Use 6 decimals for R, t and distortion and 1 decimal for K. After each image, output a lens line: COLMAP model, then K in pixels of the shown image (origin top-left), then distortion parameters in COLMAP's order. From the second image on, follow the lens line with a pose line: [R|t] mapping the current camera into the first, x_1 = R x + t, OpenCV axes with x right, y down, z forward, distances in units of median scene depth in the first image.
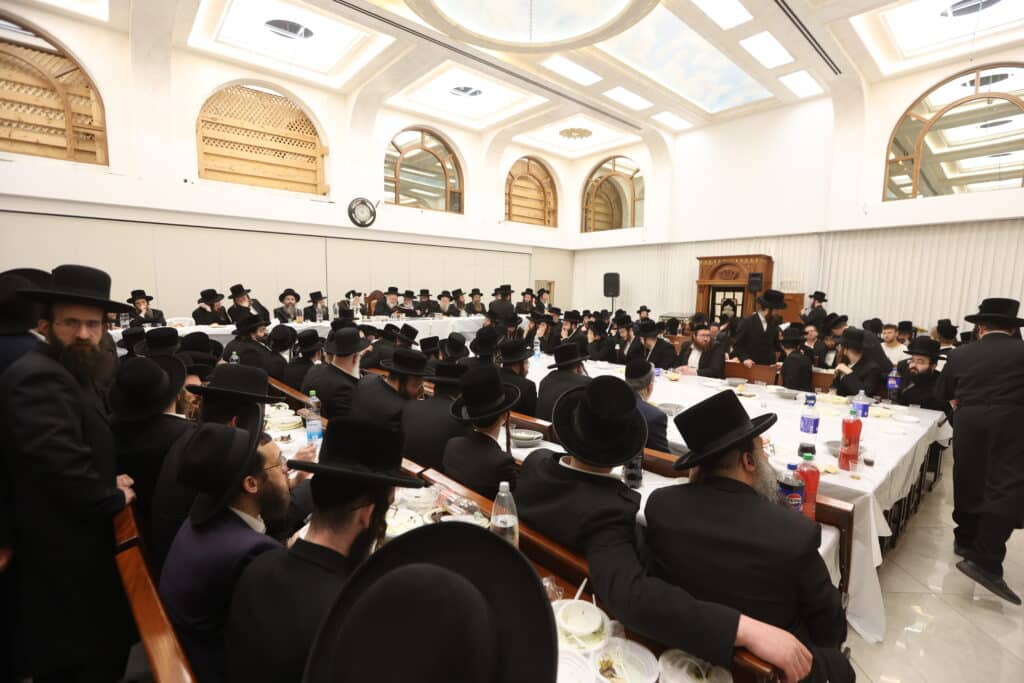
lens RADIAL K [[457.9, 0, 528.0], [0, 457.9, 343.4], [0, 0, 1]] dist [-0.008019, 0.007248]
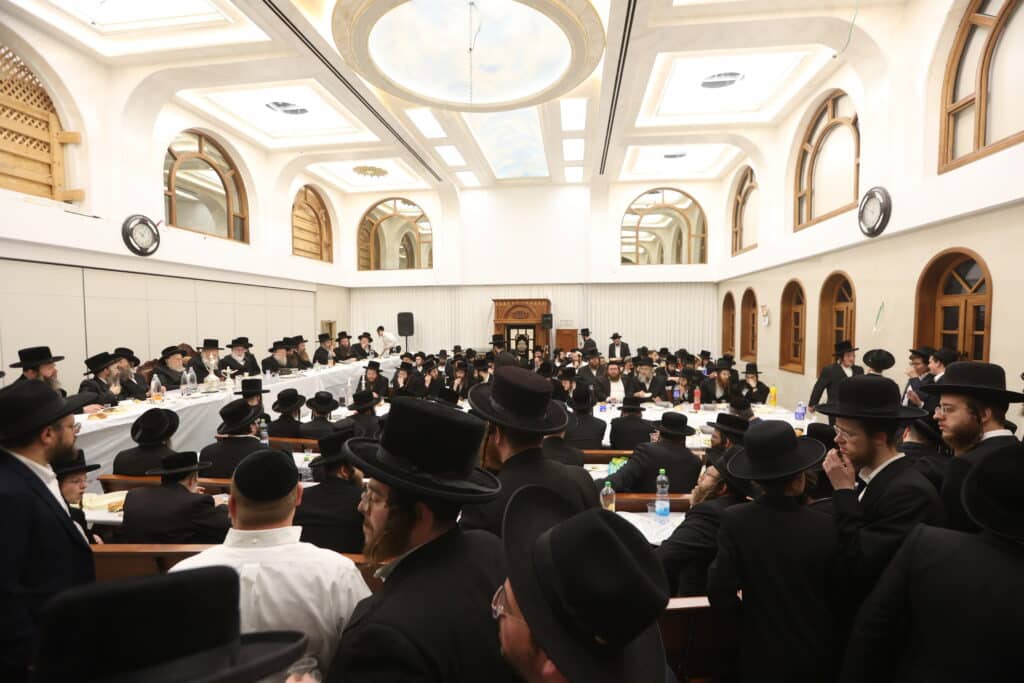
lens RADIAL K [[457.9, 0, 520.7], [0, 457.9, 339.5], [0, 0, 1]] dist [-0.008019, 0.007248]
pose [[0.775485, -0.045248, 0.629742, -0.313800], [0.092185, 0.994854, -0.042038, -0.036551], [-0.624600, 0.090652, 0.775666, 0.085215]]
